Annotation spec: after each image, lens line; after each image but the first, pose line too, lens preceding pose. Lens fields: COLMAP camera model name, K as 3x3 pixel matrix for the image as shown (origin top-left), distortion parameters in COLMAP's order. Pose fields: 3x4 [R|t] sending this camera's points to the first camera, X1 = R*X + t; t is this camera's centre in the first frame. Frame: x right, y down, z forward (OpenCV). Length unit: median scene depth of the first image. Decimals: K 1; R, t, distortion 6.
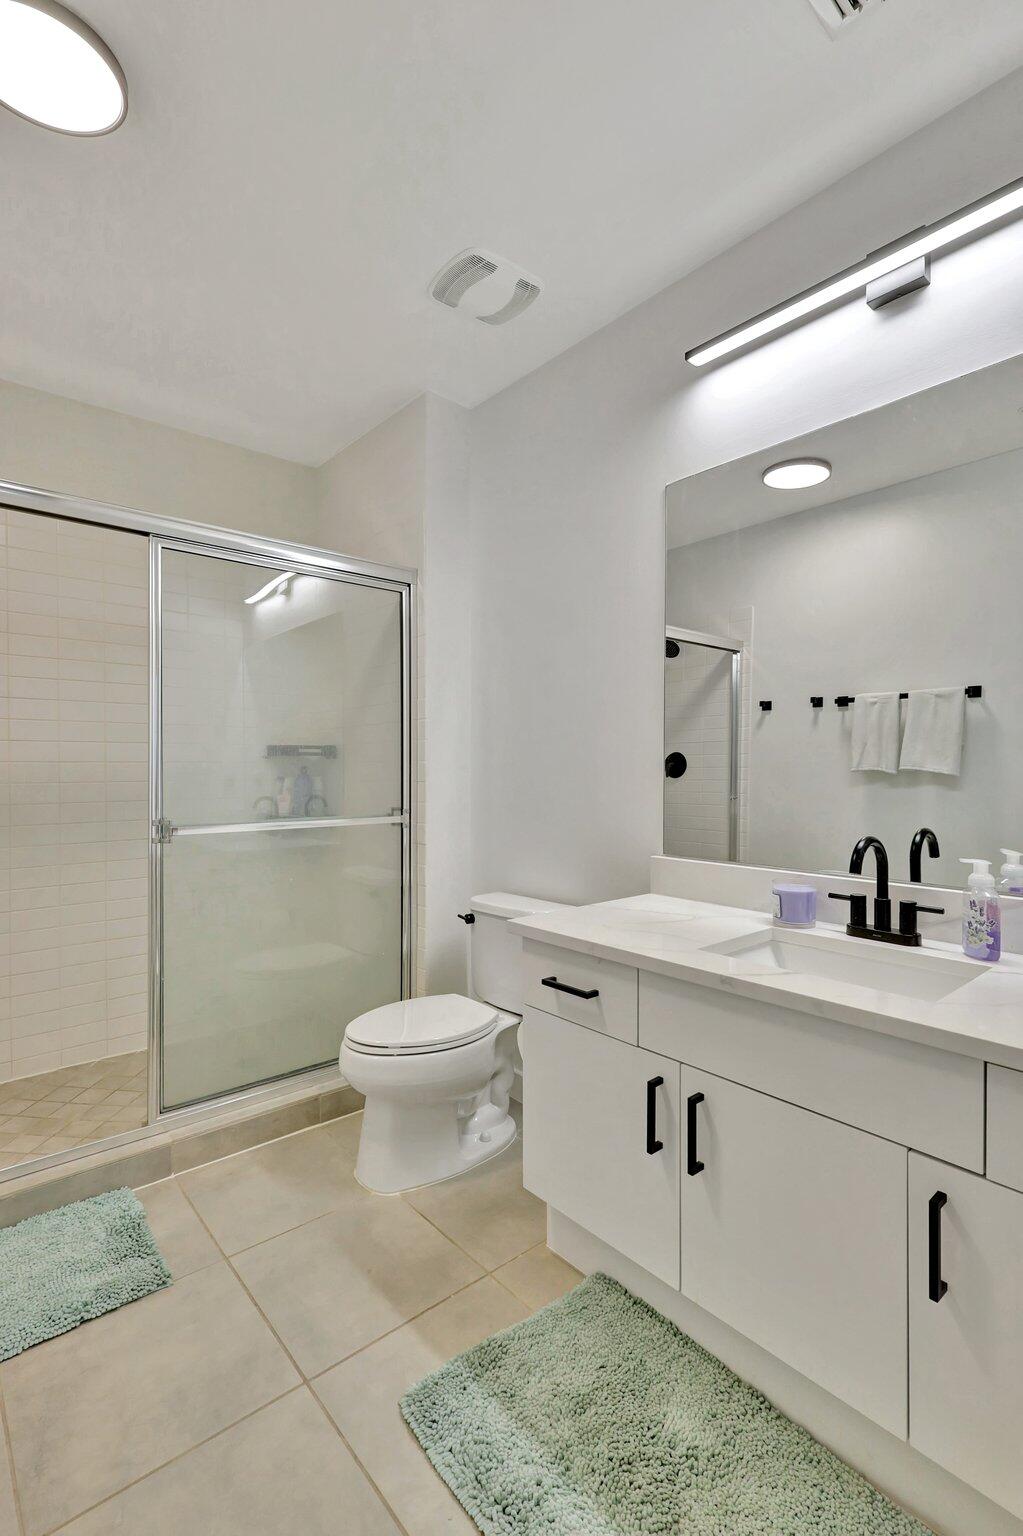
lens RADIAL K [[714.2, 0, 516.6], [0, 714.2, 771.2], [0, 0, 1]] dist [0.002171, 0.001573]
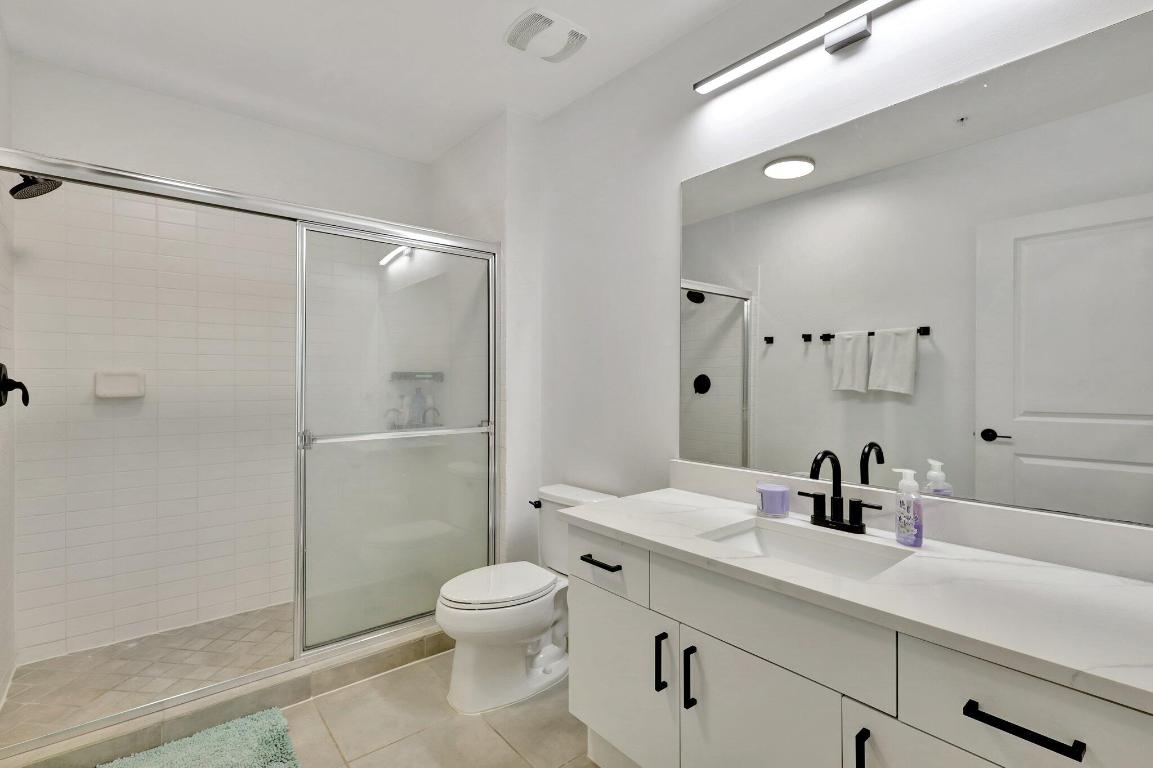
lens RADIAL K [[536.1, 0, 583.8], [0, 536.1, 378.6], [0, 0, 1]] dist [0.002171, 0.001573]
pose [[0.999890, 0.000775, -0.014790, 0.043164], [-0.000919, 0.999952, -0.009777, -0.022886], [0.014782, 0.009789, 0.999843, -0.001772]]
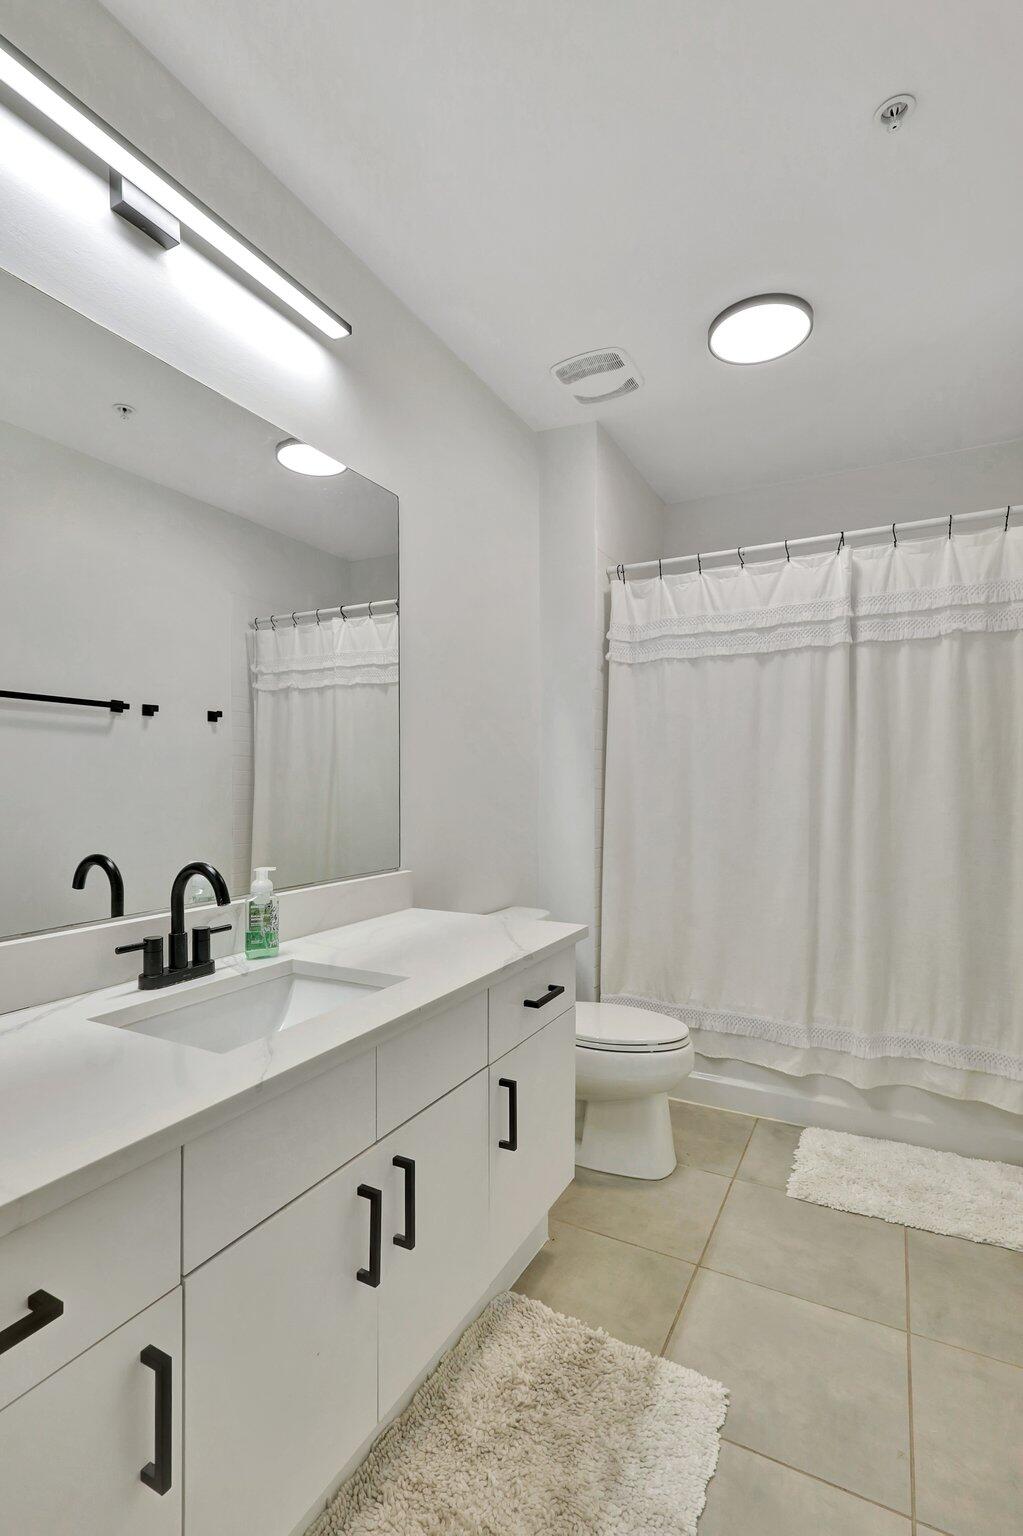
lens RADIAL K [[714.2, 0, 515.8], [0, 714.2, 775.3], [0, 0, 1]] dist [0.002171, 0.001573]
pose [[-0.348143, 0.016499, 0.937296, -0.322786], [0.020748, 0.999736, -0.009892, 0.005674], [-0.937212, 0.016003, -0.348393, 0.690168]]
